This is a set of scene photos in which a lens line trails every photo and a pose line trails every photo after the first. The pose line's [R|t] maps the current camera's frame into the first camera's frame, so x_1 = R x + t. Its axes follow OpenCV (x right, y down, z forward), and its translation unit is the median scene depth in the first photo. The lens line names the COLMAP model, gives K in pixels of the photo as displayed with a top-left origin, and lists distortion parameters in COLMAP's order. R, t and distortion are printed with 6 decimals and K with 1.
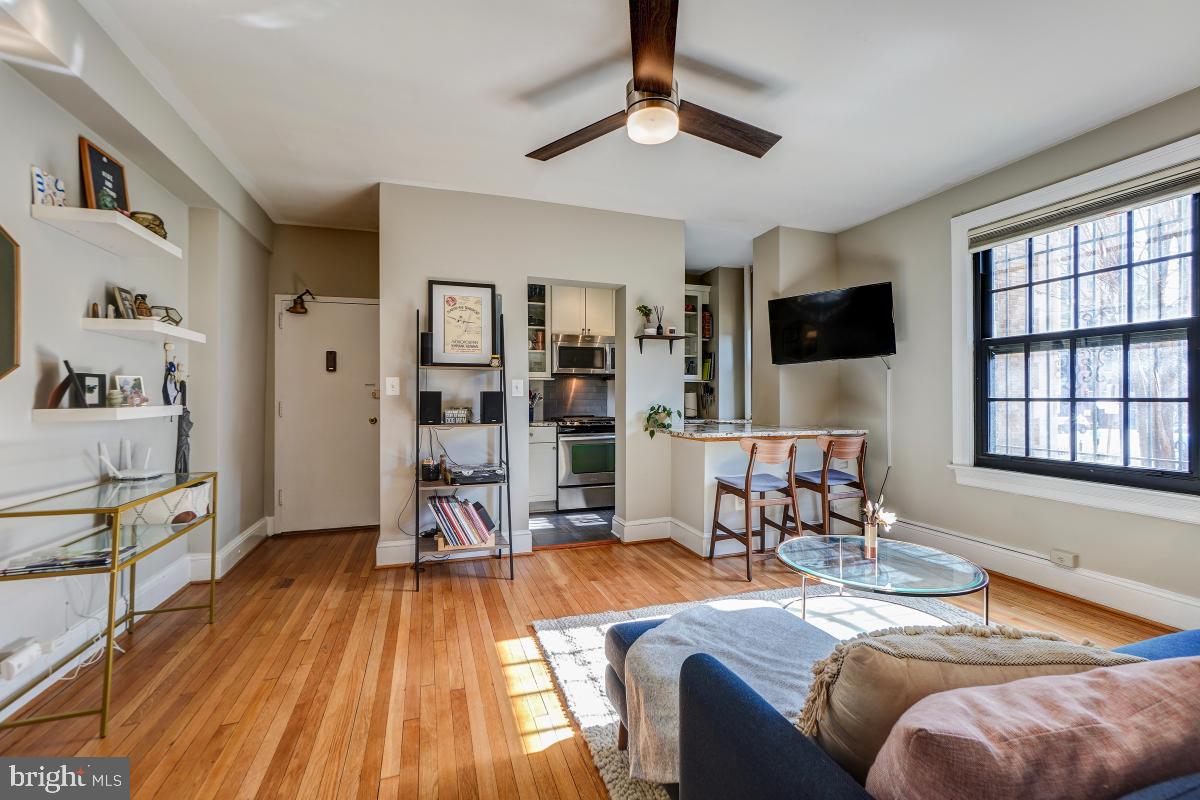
lens RADIAL K [[520.3, 0, 606.0], [0, 520.3, 392.7], [0, 0, 1]] dist [-0.018054, 0.013108]
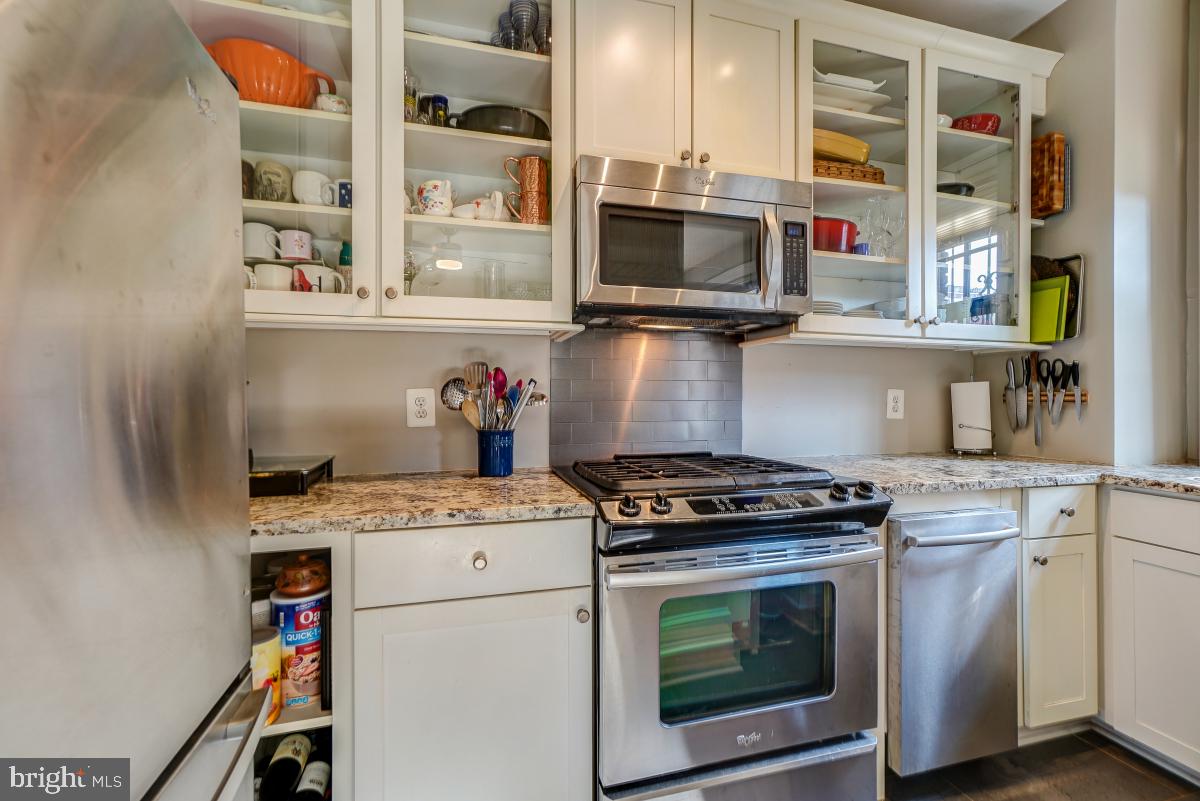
lens RADIAL K [[520.3, 0, 606.0], [0, 520.3, 393.2], [0, 0, 1]] dist [-0.018054, 0.013108]
pose [[0.998635, 0.003767, -0.052087, -0.072148], [-0.003307, 0.999955, 0.008898, 0.005580], [0.052118, -0.008714, 0.998603, 0.718446]]
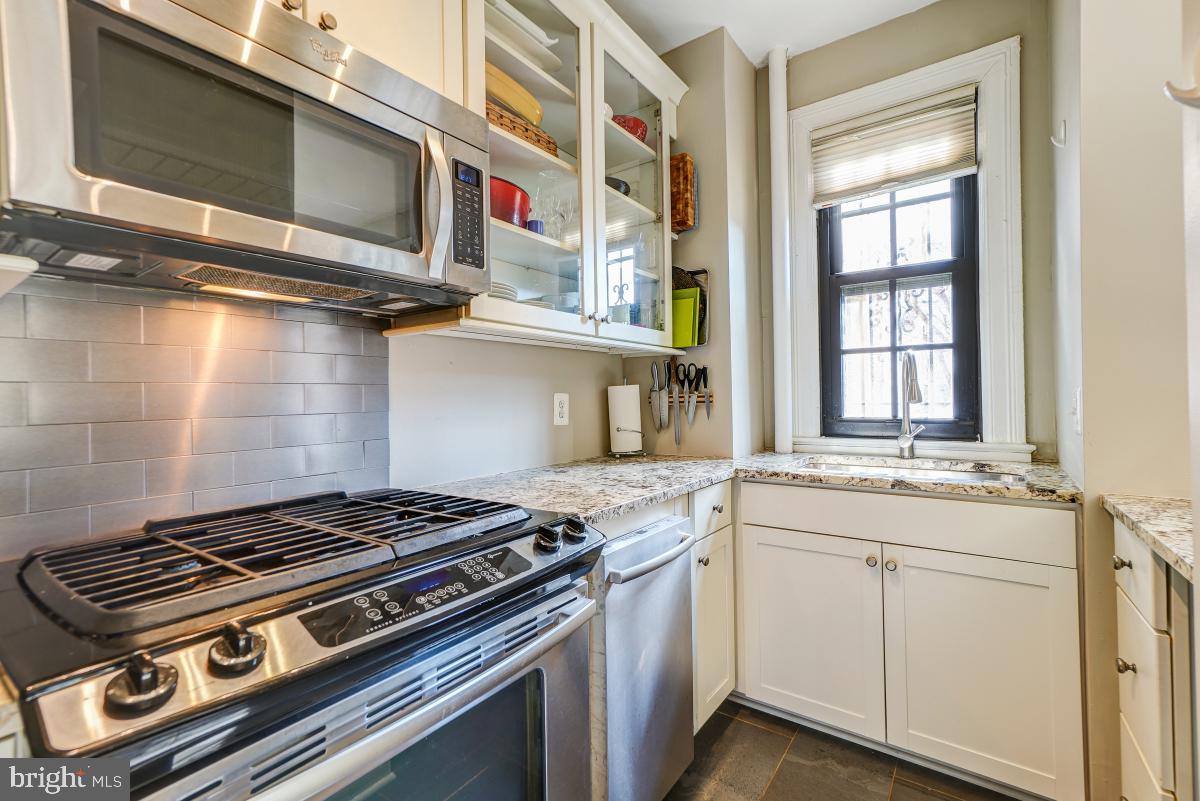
lens RADIAL K [[520.3, 0, 606.0], [0, 520.3, 393.2], [0, 0, 1]] dist [-0.018054, 0.013108]
pose [[0.807763, -0.008325, 0.589449, -0.061213], [0.008047, 0.999963, 0.003095, 0.004632], [-0.589452, 0.002243, 0.807800, 0.814212]]
